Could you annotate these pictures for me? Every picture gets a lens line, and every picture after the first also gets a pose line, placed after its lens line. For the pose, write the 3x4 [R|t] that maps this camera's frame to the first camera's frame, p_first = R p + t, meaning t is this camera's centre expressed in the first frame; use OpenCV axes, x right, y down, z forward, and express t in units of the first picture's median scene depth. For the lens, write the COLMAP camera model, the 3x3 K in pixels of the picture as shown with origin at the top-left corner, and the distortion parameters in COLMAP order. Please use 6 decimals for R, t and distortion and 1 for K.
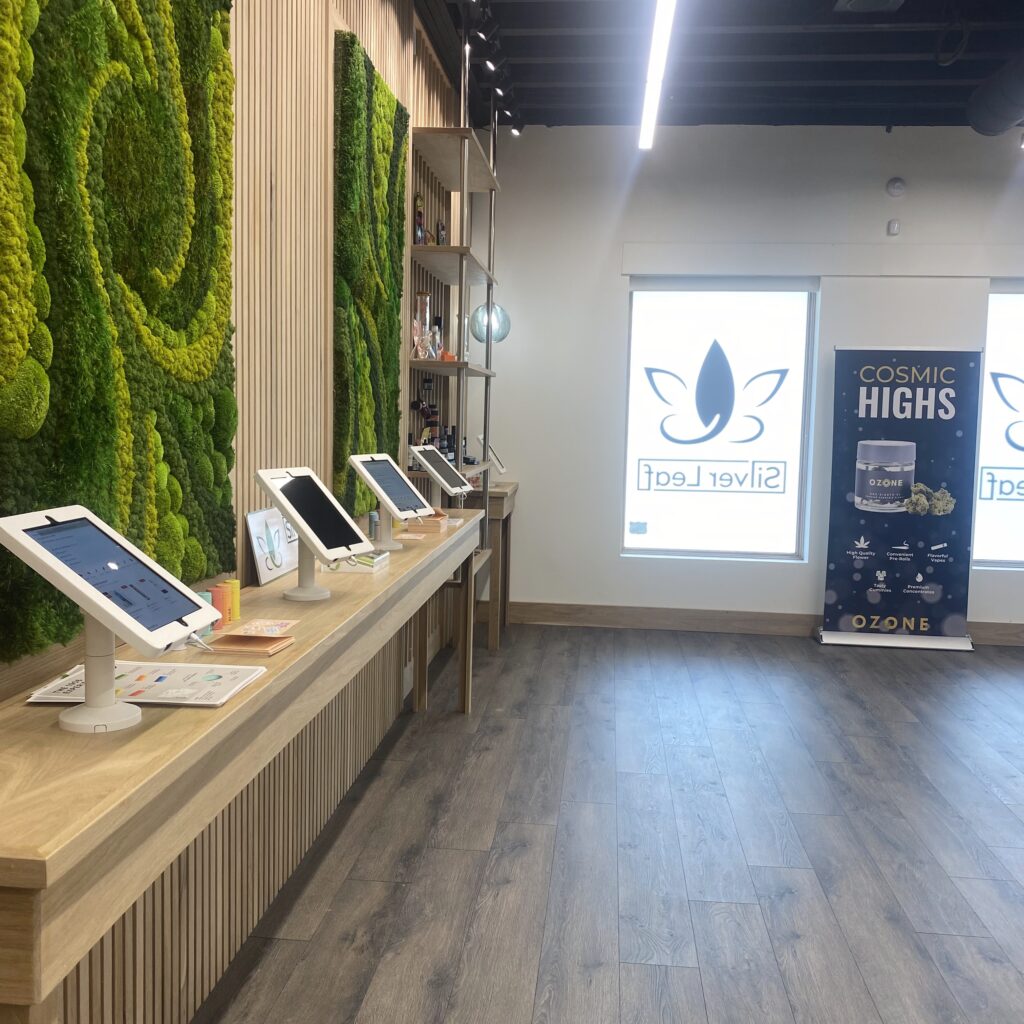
lens RADIAL K [[1069.7, 0, 511.2], [0, 1069.7, 513.5], [0, 0, 1]] dist [0.033300, 0.000000]
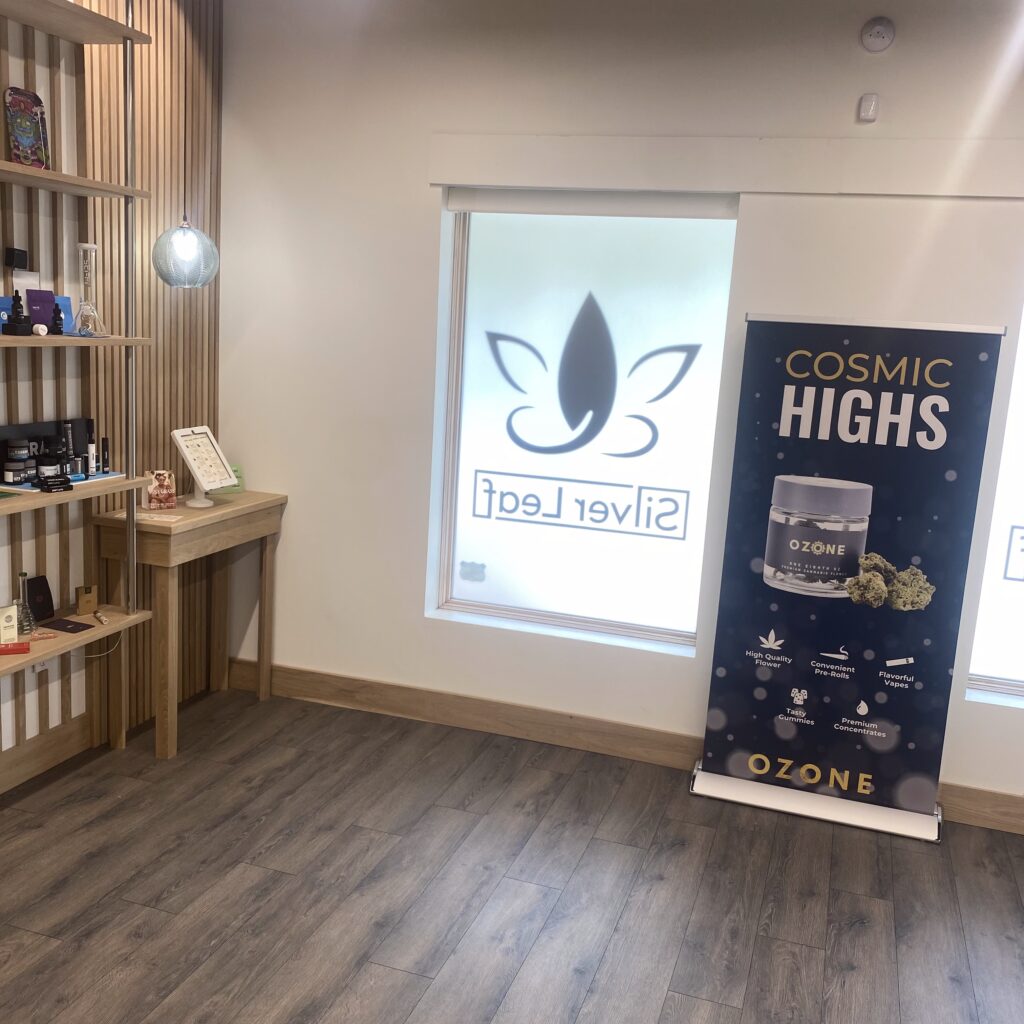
lens RADIAL K [[1069.7, 0, 506.8], [0, 1069.7, 530.4], [0, 0, 1]] dist [0.033300, 0.000000]
pose [[0.975940, 0.079490, -0.203035, 0.298654], [-0.061732, 0.993811, 0.092356, -0.082382], [0.209120, -0.077600, 0.974806, 0.377816]]
